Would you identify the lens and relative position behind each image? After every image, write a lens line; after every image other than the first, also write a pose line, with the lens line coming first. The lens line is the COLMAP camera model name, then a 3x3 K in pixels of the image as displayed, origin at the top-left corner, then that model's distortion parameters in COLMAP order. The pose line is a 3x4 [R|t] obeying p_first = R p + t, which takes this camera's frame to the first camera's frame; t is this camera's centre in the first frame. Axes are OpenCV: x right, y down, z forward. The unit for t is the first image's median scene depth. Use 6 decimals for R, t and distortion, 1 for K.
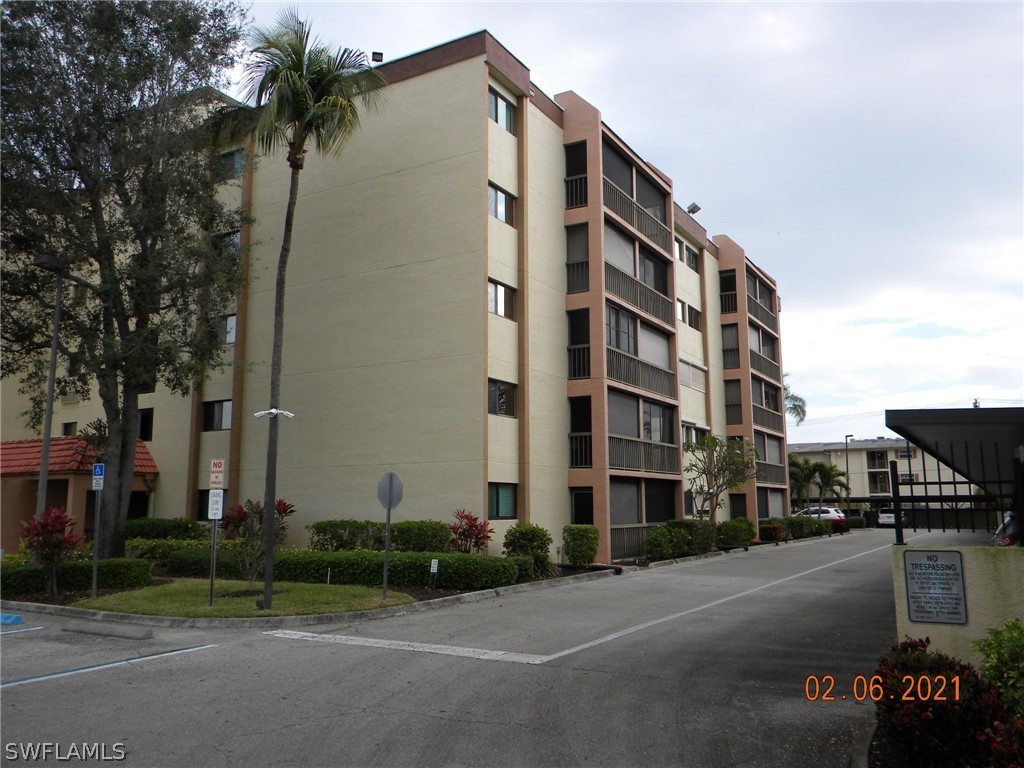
lens RADIAL K [[832.7, 0, 500.1], [0, 832.7, 369.9], [0, 0, 1]] dist [0.033131, -0.056448]
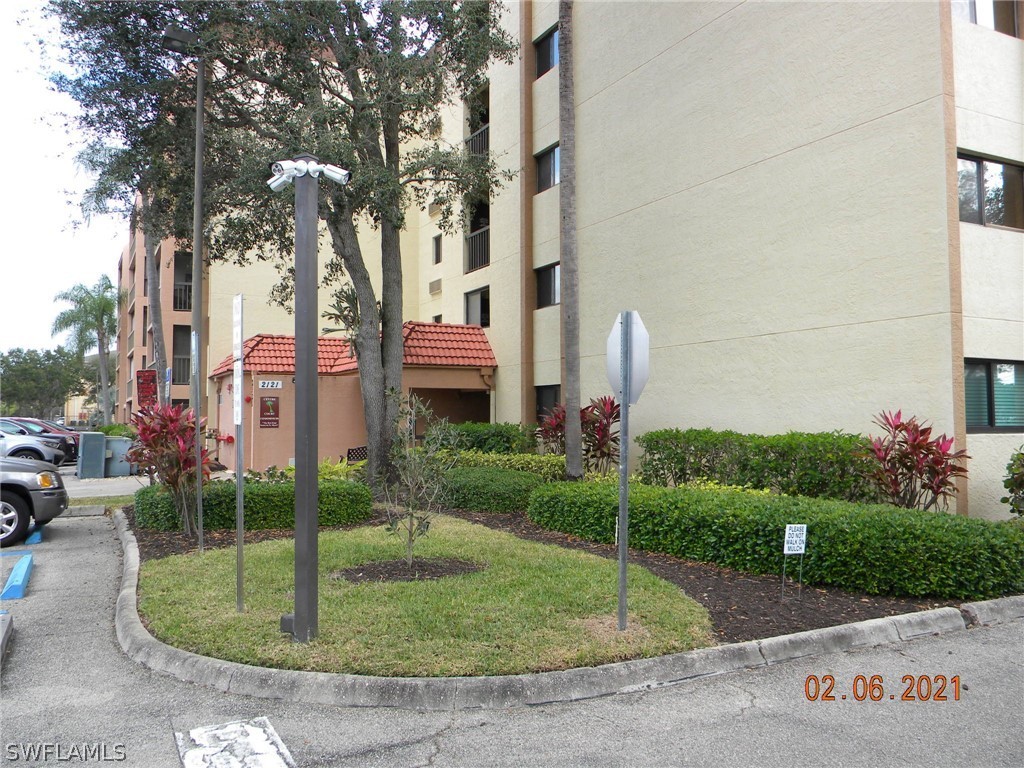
lens RADIAL K [[832.7, 0, 509.3], [0, 832.7, 363.1], [0, 0, 1]] dist [0.033131, -0.056448]
pose [[0.847743, -0.028938, -0.529617, 0.020170], [0.082307, 0.993592, 0.077457, 0.079487], [0.523982, -0.109255, 0.844693, 0.453025]]
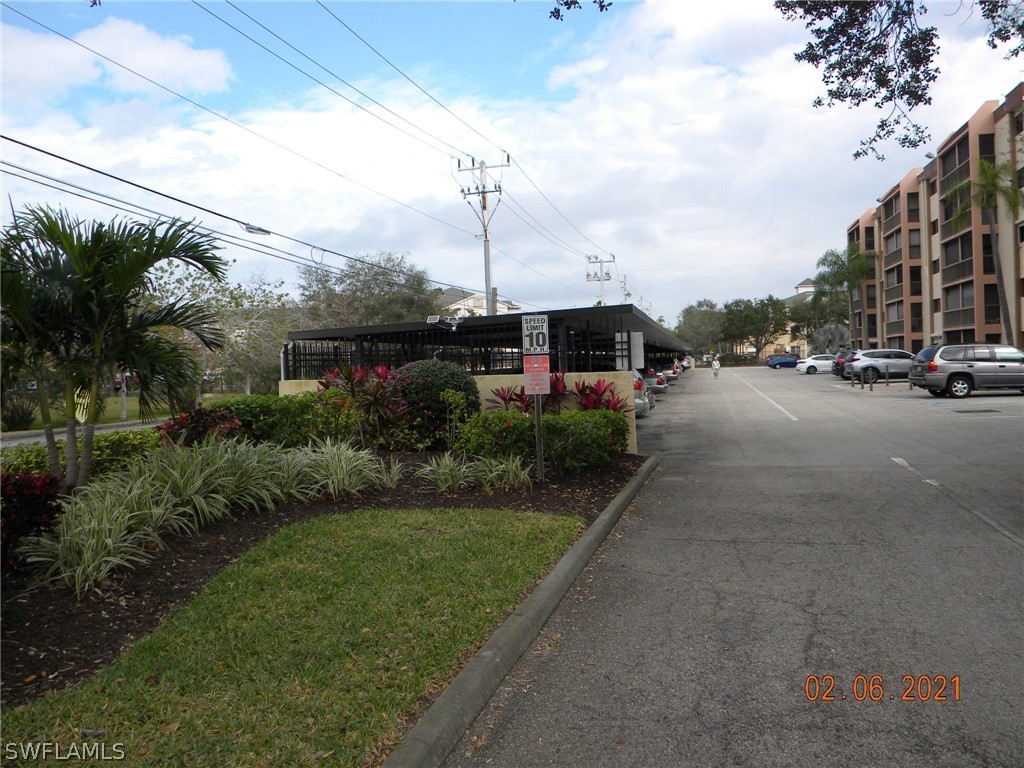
lens RADIAL K [[832.7, 0, 510.4], [0, 832.7, 365.7], [0, 0, 1]] dist [0.033131, -0.056448]
pose [[0.302978, 0.003320, -0.952992, 0.454817], [0.183265, 0.981127, 0.061682, -0.075821], [0.935210, -0.193338, 0.296652, -0.465400]]
